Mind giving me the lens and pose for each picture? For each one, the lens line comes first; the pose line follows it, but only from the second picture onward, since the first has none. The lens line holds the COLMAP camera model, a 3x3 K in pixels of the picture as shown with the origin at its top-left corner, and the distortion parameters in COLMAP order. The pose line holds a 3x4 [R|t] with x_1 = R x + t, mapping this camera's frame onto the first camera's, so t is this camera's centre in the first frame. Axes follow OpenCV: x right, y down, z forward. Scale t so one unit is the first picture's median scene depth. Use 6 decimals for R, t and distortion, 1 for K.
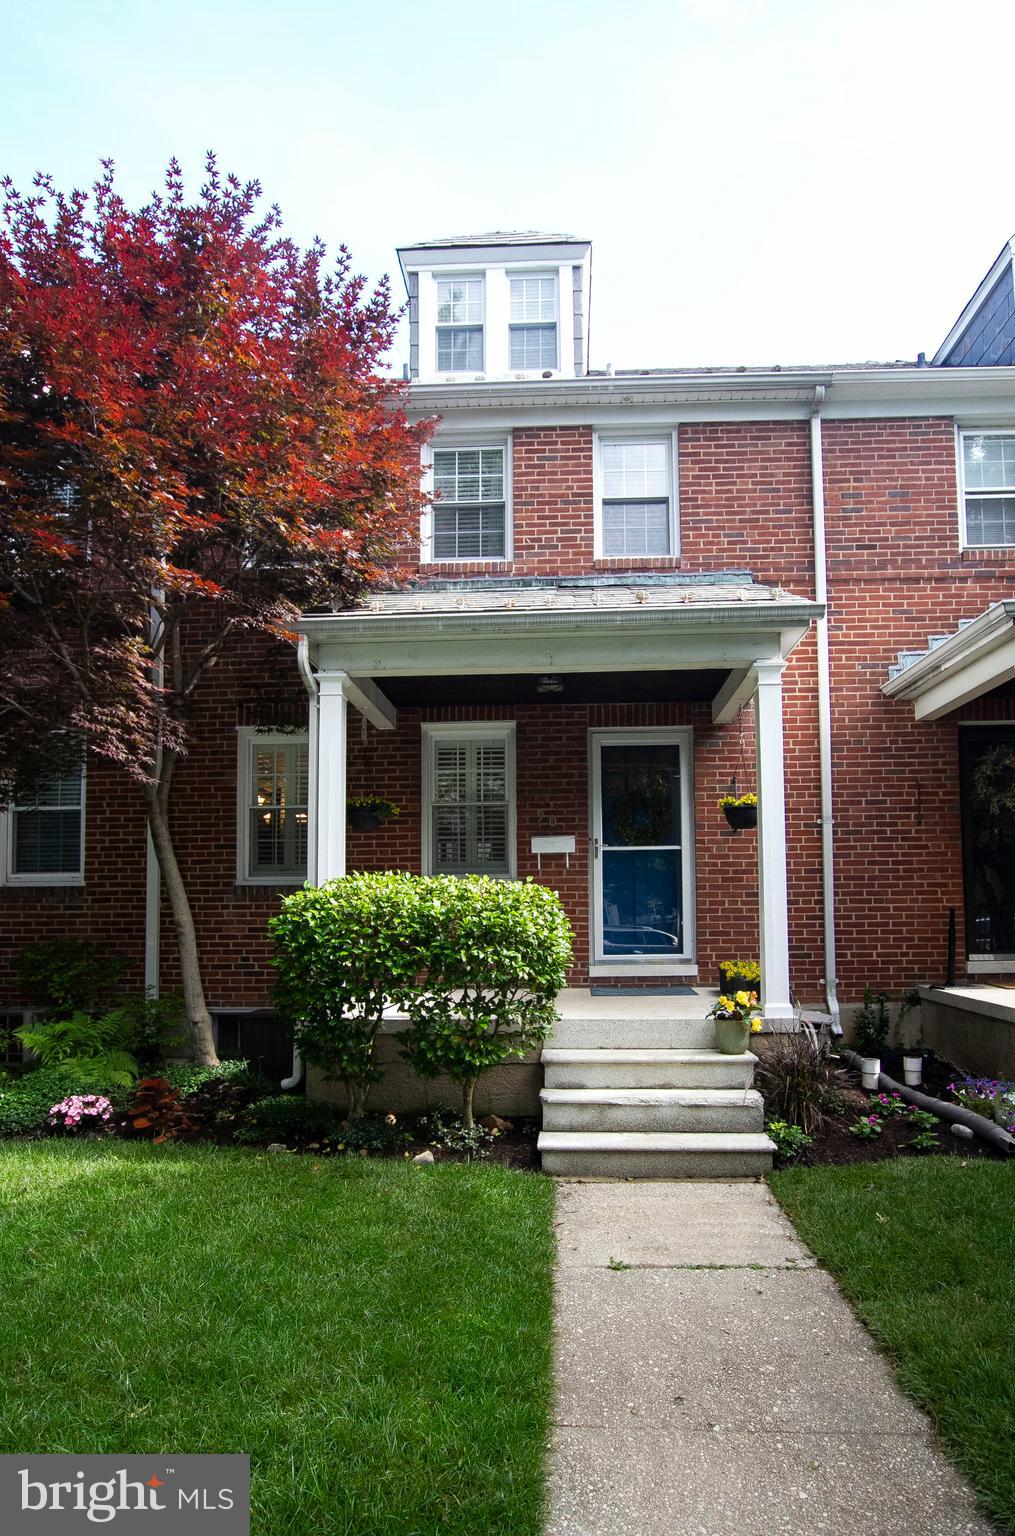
lens RADIAL K [[885.9, 0, 518.3], [0, 885.9, 866.0], [0, 0, 1]] dist [-0.015183, 0.000191]
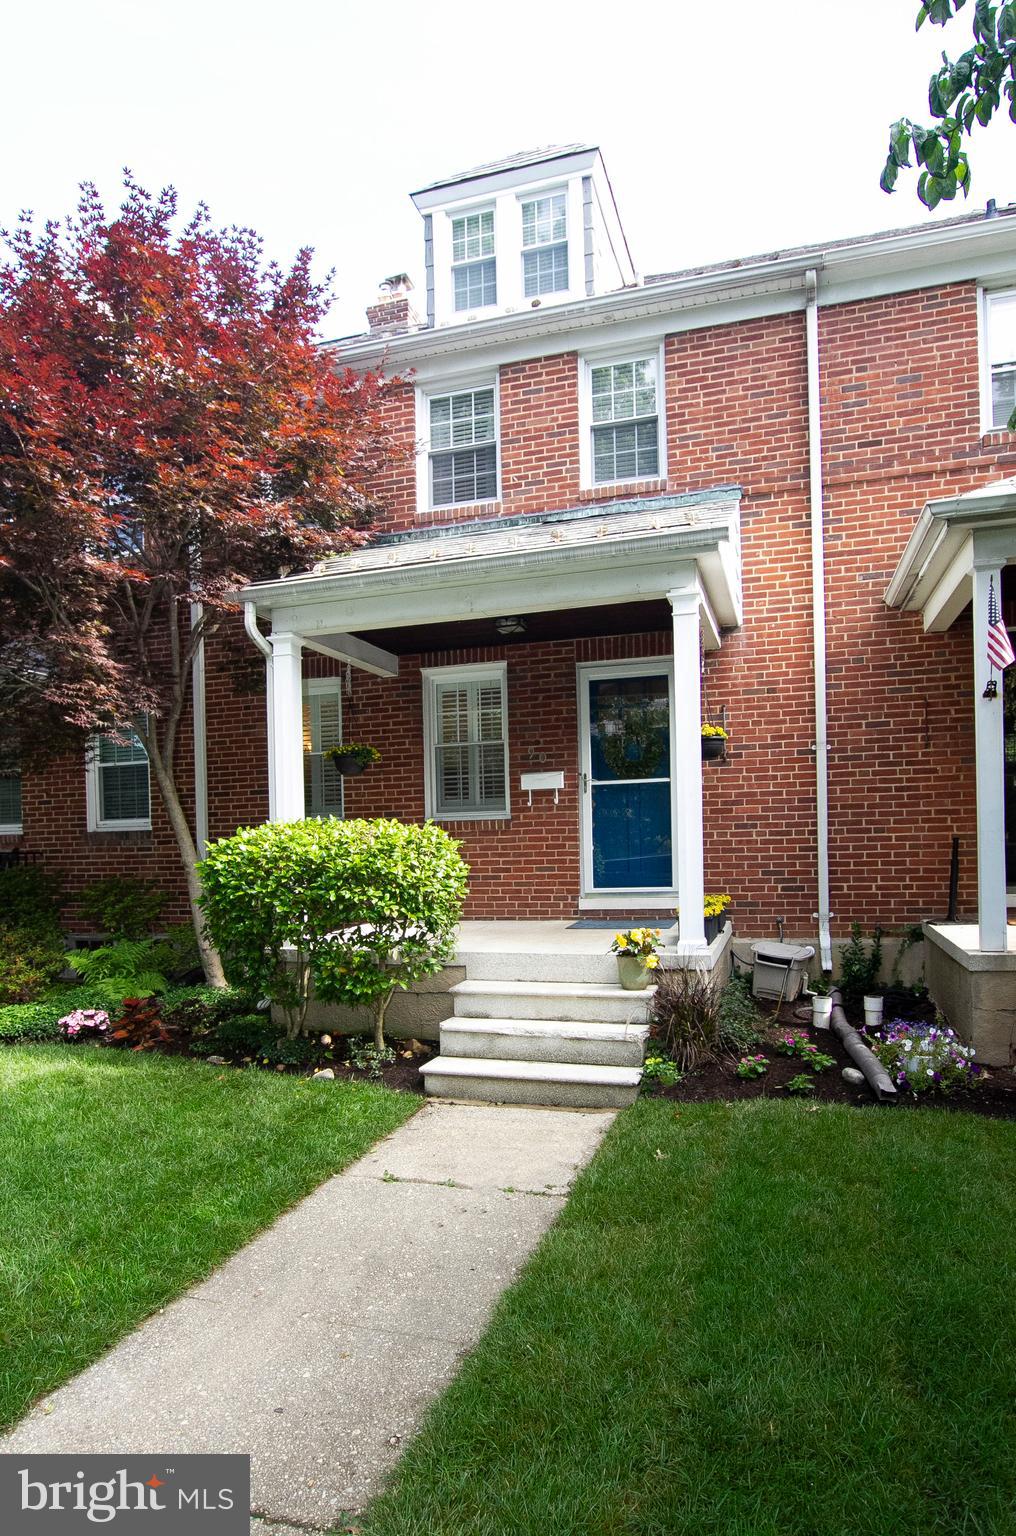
lens RADIAL K [[885.9, 0, 522.0], [0, 885.9, 849.9], [0, 0, 1]] dist [-0.015183, 0.000191]
pose [[0.969084, -0.013432, -0.246364, 0.268842], [0.030334, 0.997428, 0.064941, -0.012123], [0.244858, -0.070406, 0.966999, -0.001069]]
